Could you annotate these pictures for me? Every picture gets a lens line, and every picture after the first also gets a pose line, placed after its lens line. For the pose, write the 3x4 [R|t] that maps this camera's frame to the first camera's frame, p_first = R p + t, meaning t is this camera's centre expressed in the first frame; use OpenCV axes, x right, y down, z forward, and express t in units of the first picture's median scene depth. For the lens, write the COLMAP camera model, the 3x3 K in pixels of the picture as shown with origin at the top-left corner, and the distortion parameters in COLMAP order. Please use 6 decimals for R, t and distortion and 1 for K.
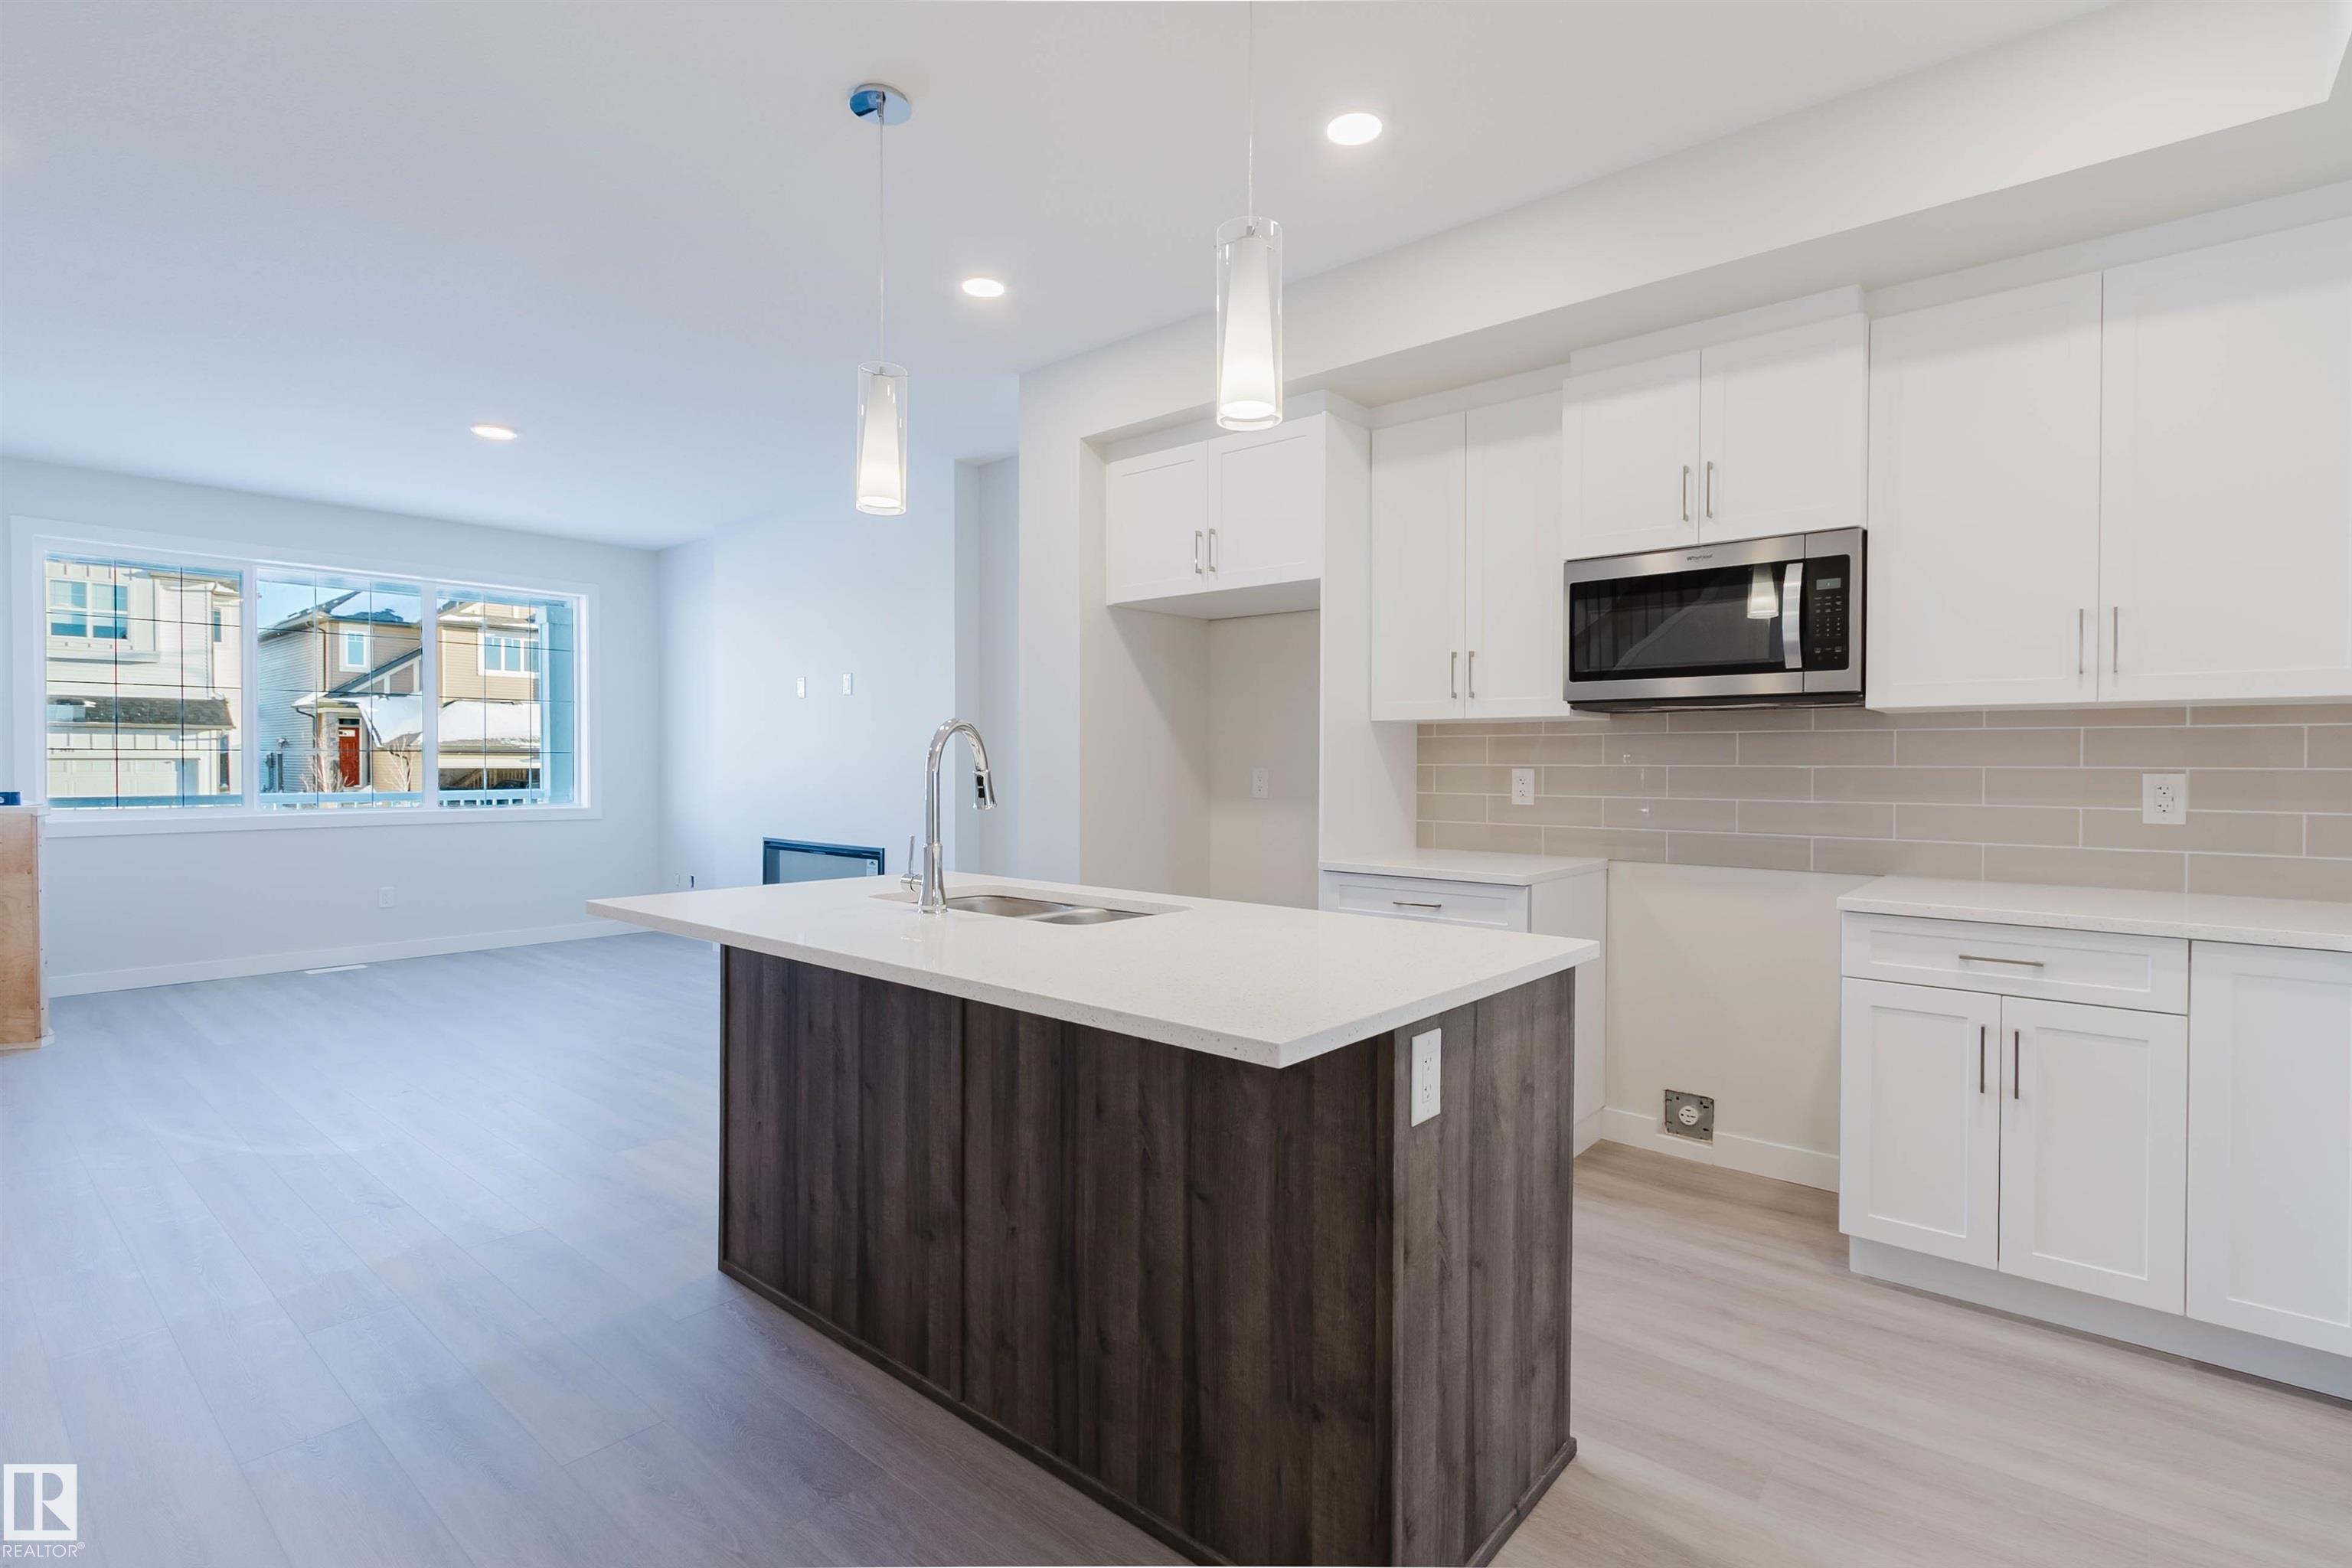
lens RADIAL K [[1089.3, 0, 1165.7], [0, 1089.3, 776.9], [0, 0, 1]] dist [0.001850, -0.000411]
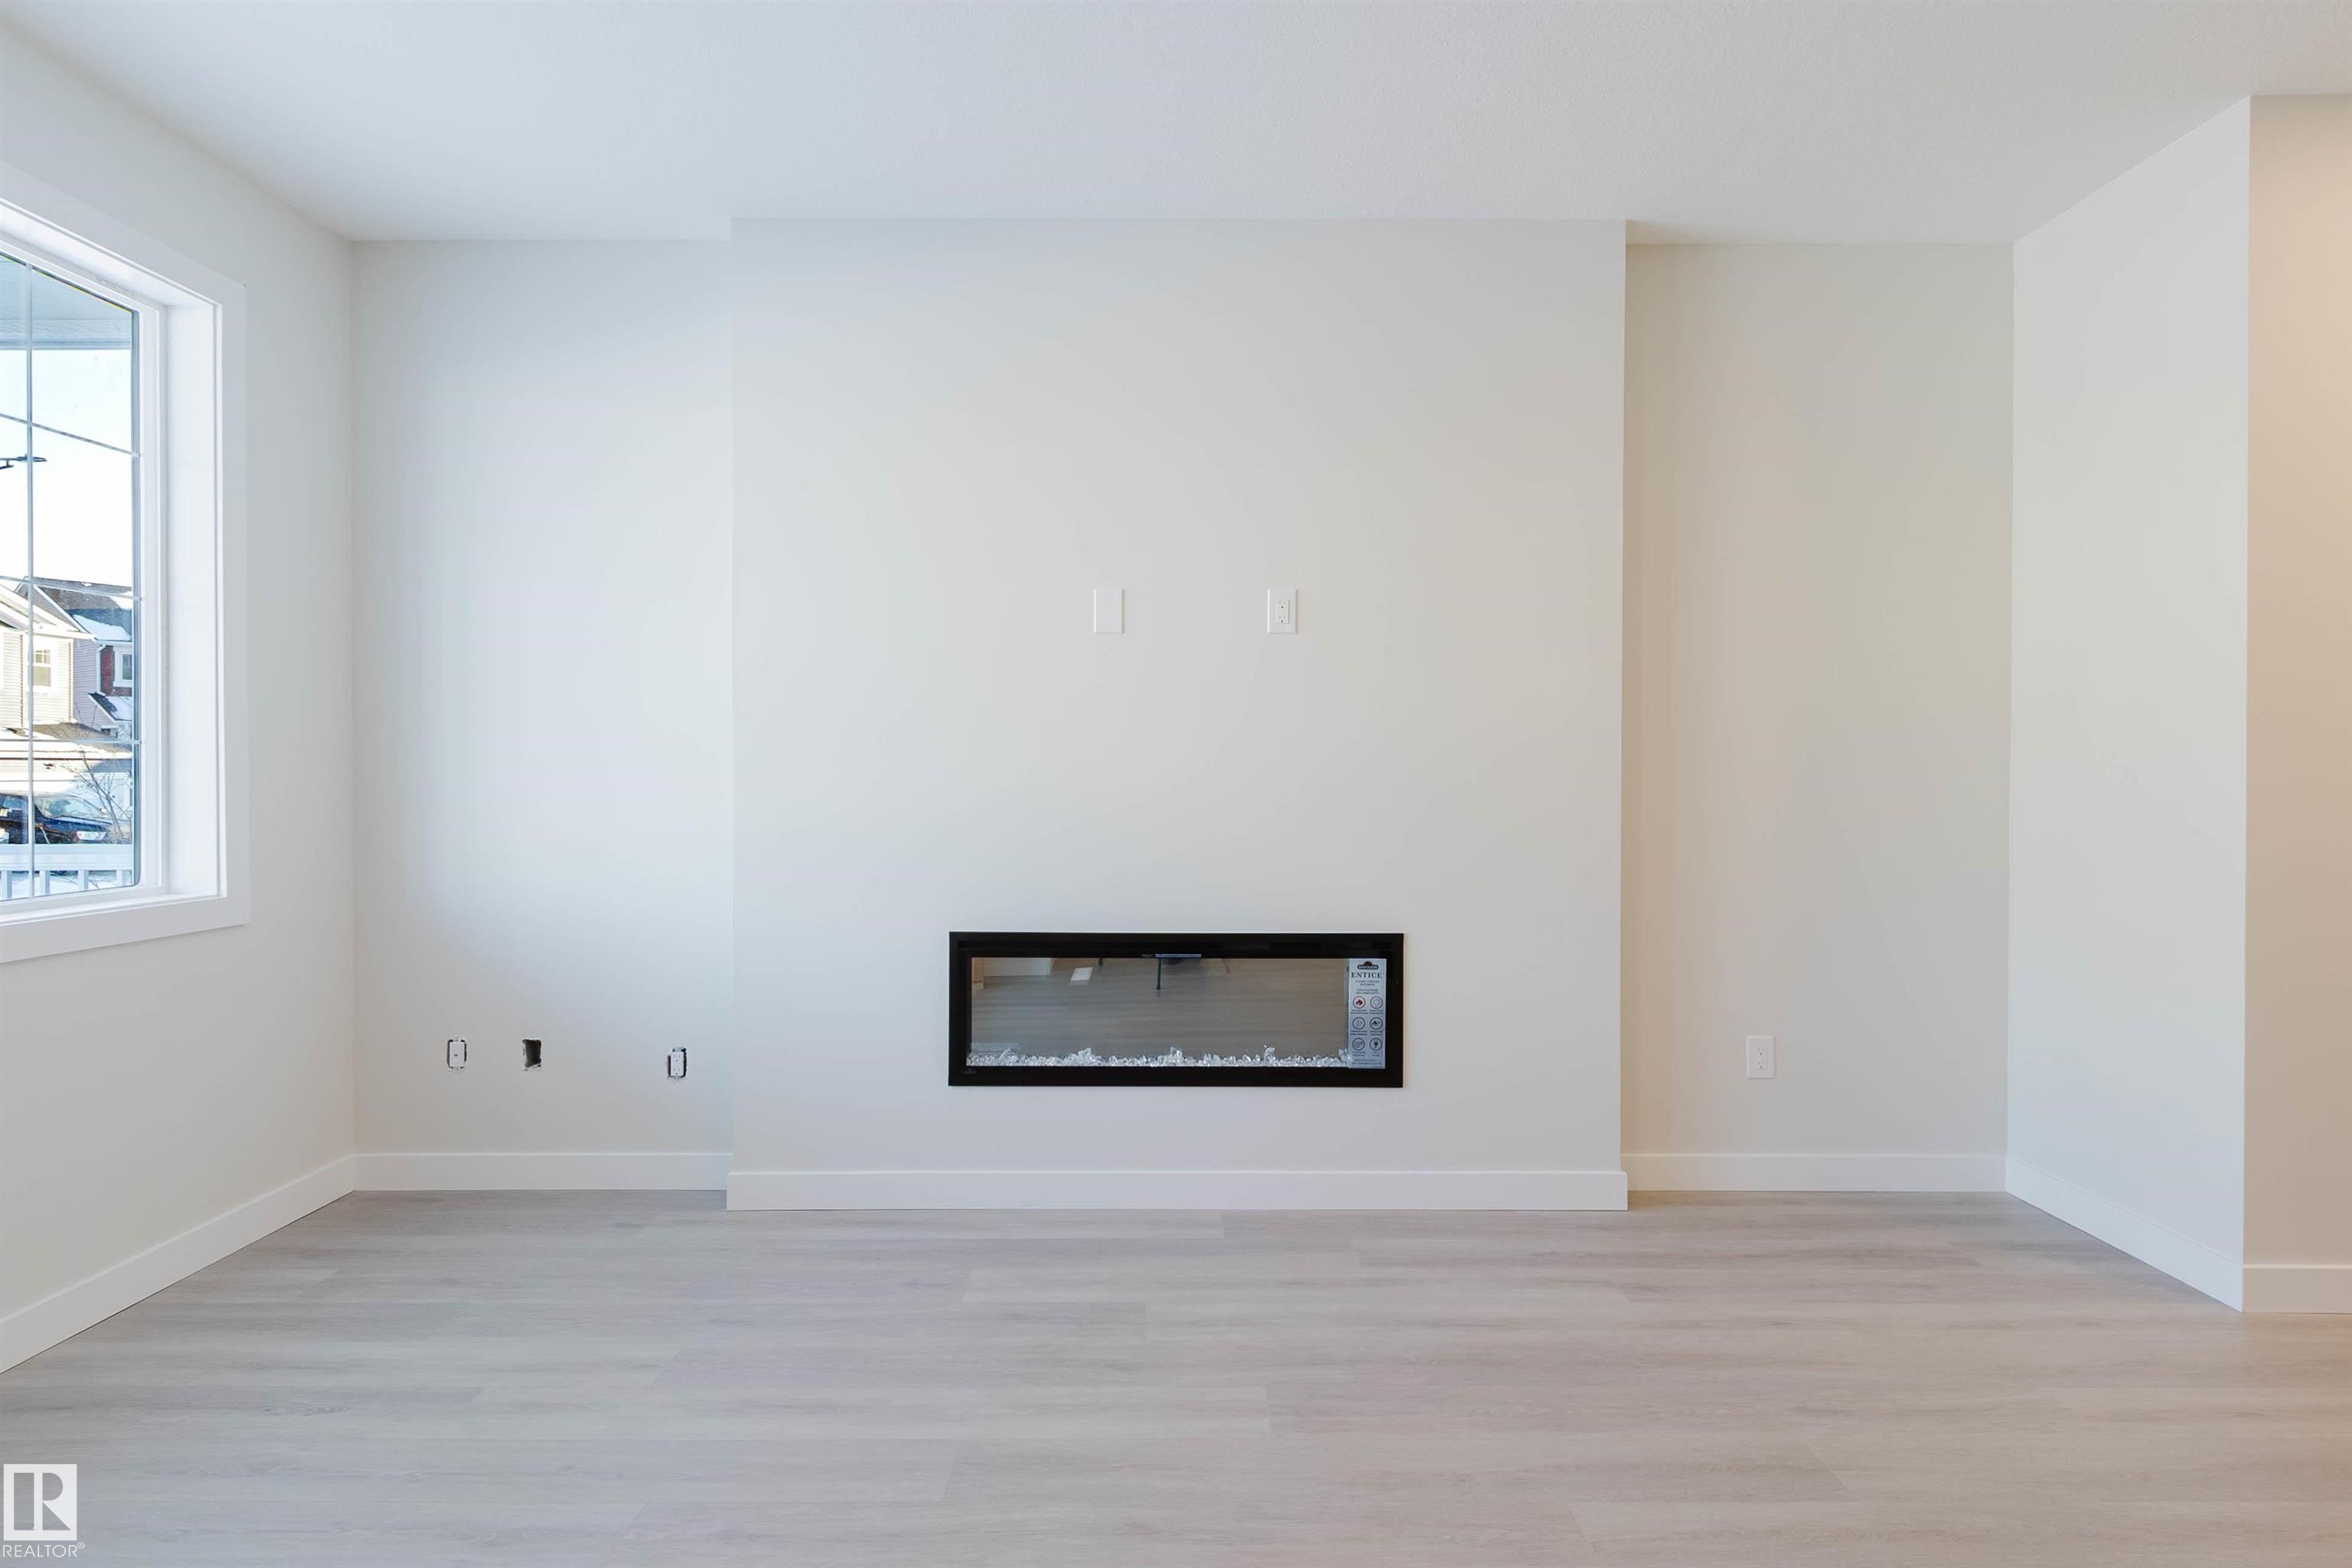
lens RADIAL K [[1160.6, 0, 1170.5], [0, 1160.6, 773.4], [0, 0, 1]] dist [-0.000215, -0.000436]
pose [[0.756545, -0.006873, 0.653905, -0.129470], [0.008481, 0.999964, 0.000699, -0.002303], [-0.653886, 0.005017, 0.756576, 0.120186]]
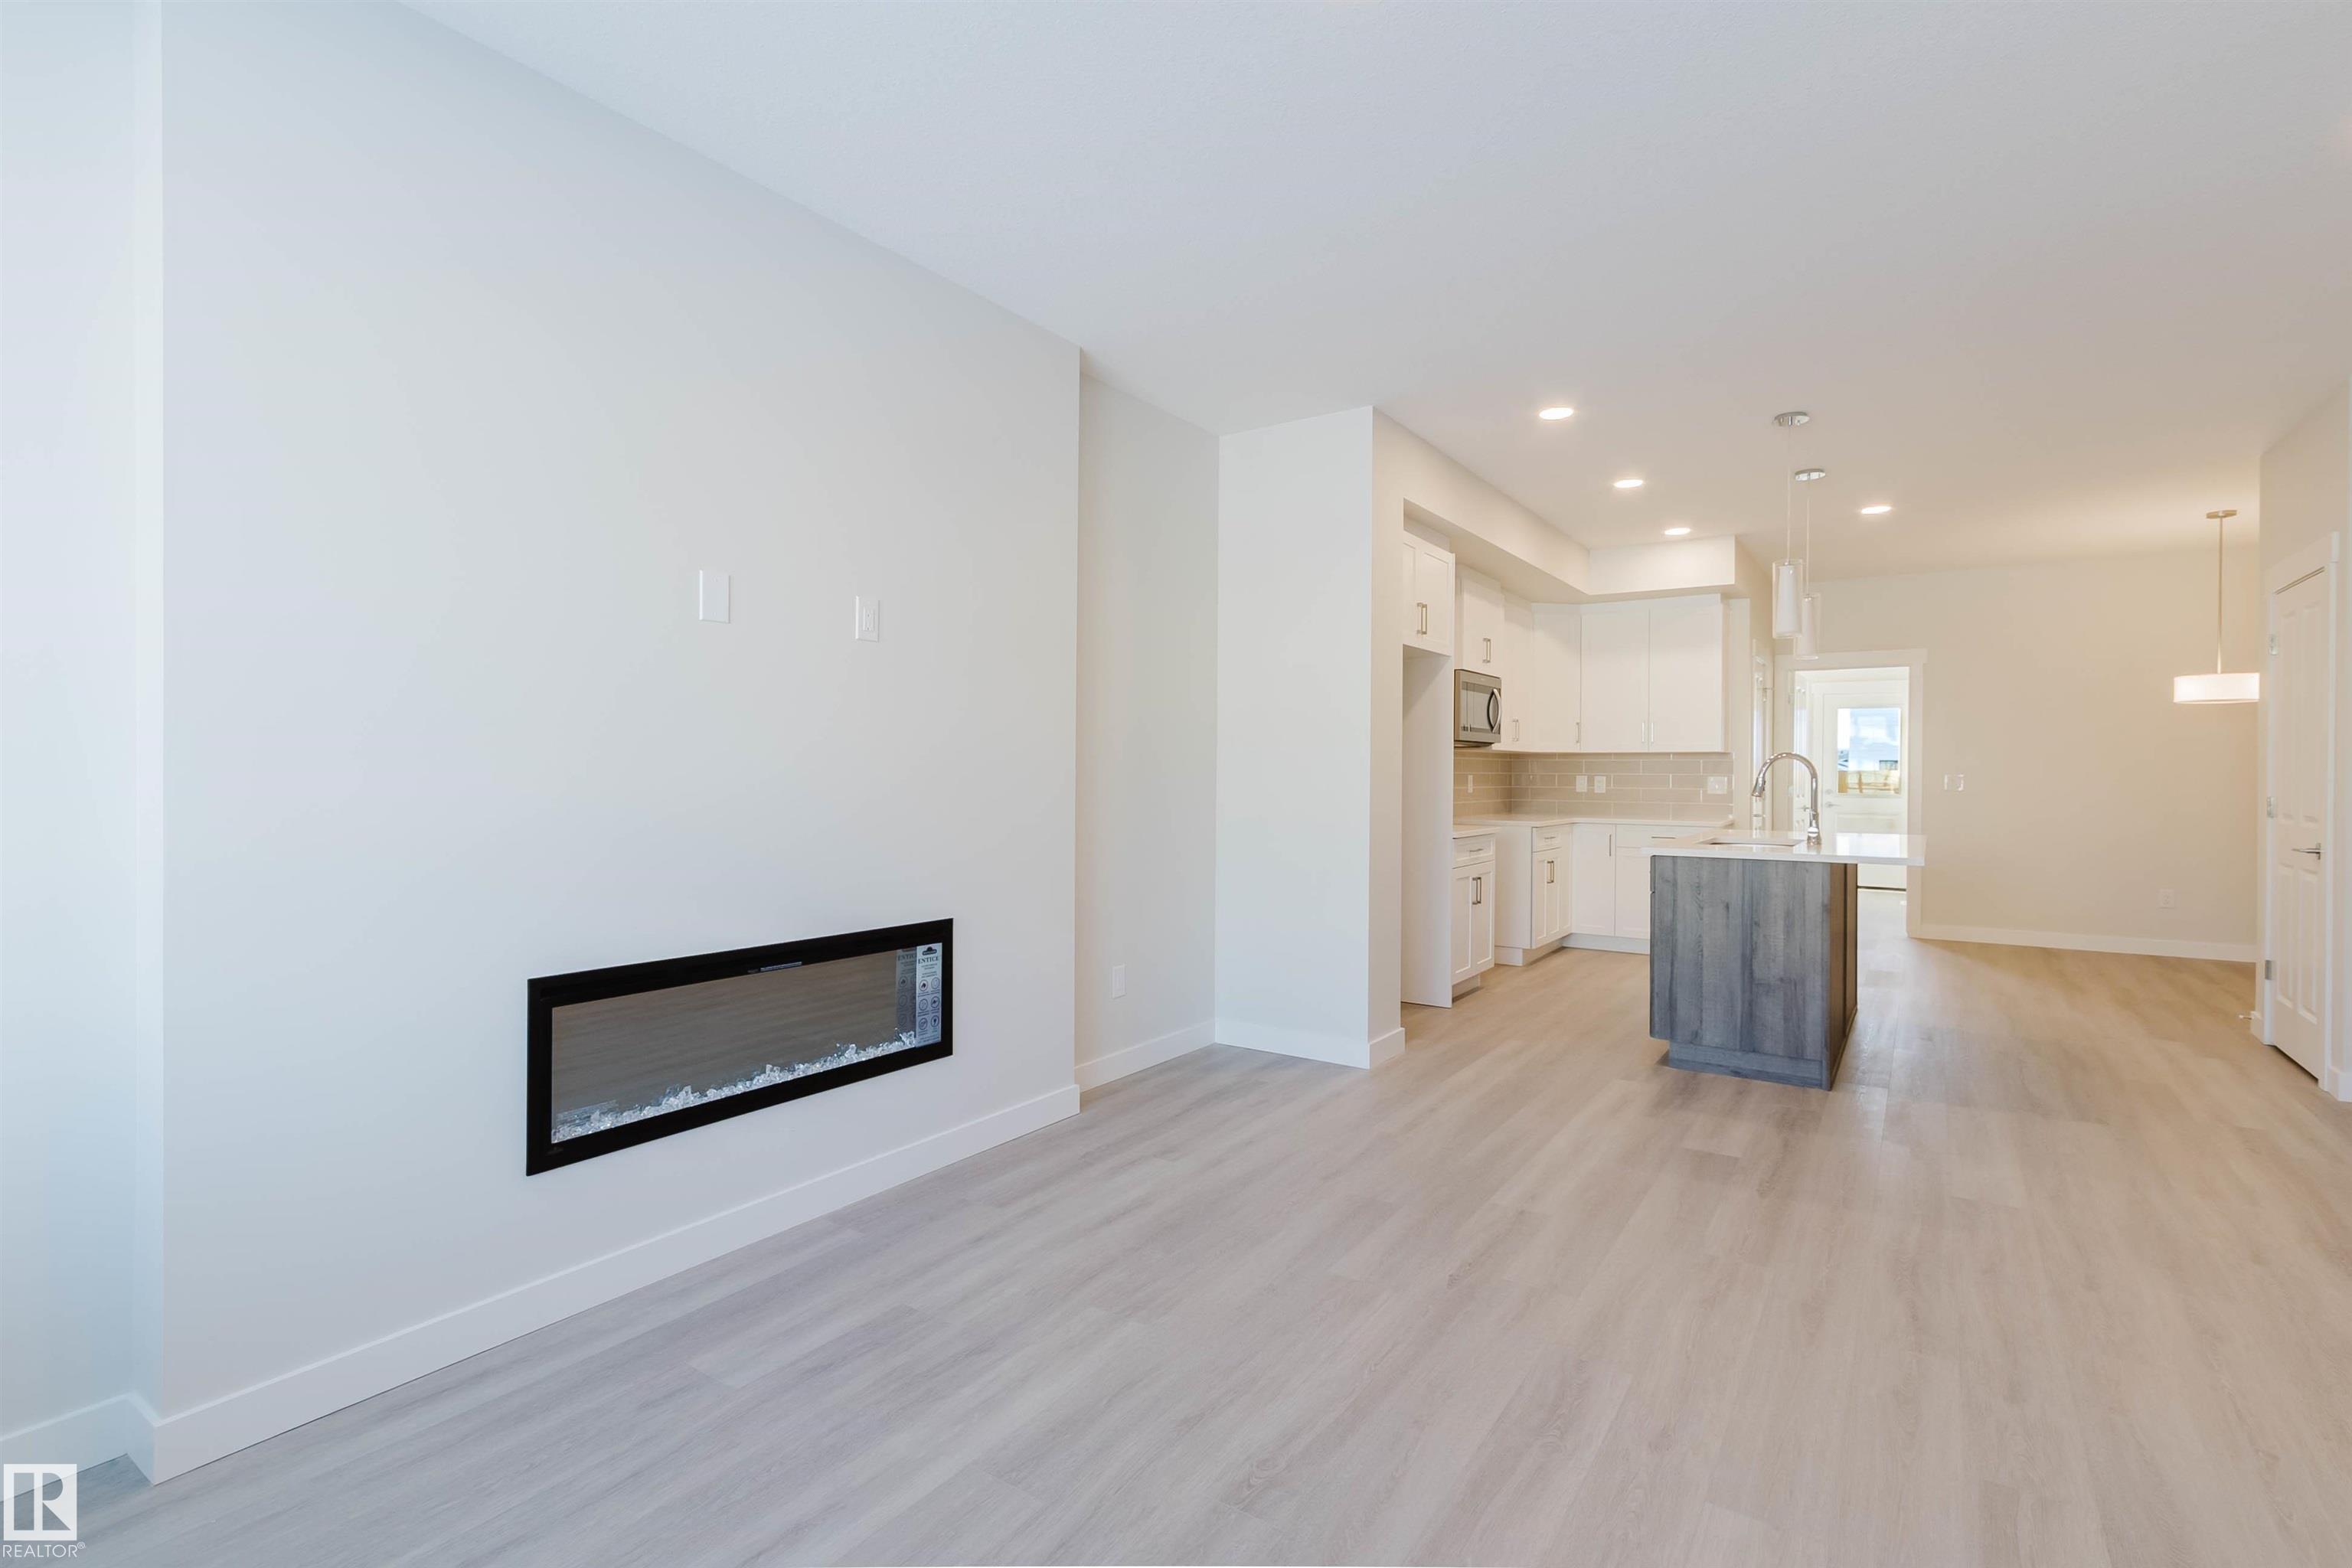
lens RADIAL K [[1089.3, 0, 1165.7], [0, 1089.3, 776.9], [0, 0, 1]] dist [0.001850, -0.000411]
pose [[-0.103689, -0.009169, 0.994568, -0.156502], [0.004640, 0.999942, 0.009702, -0.002918], [-0.994599, 0.005621, -0.103640, 0.174000]]
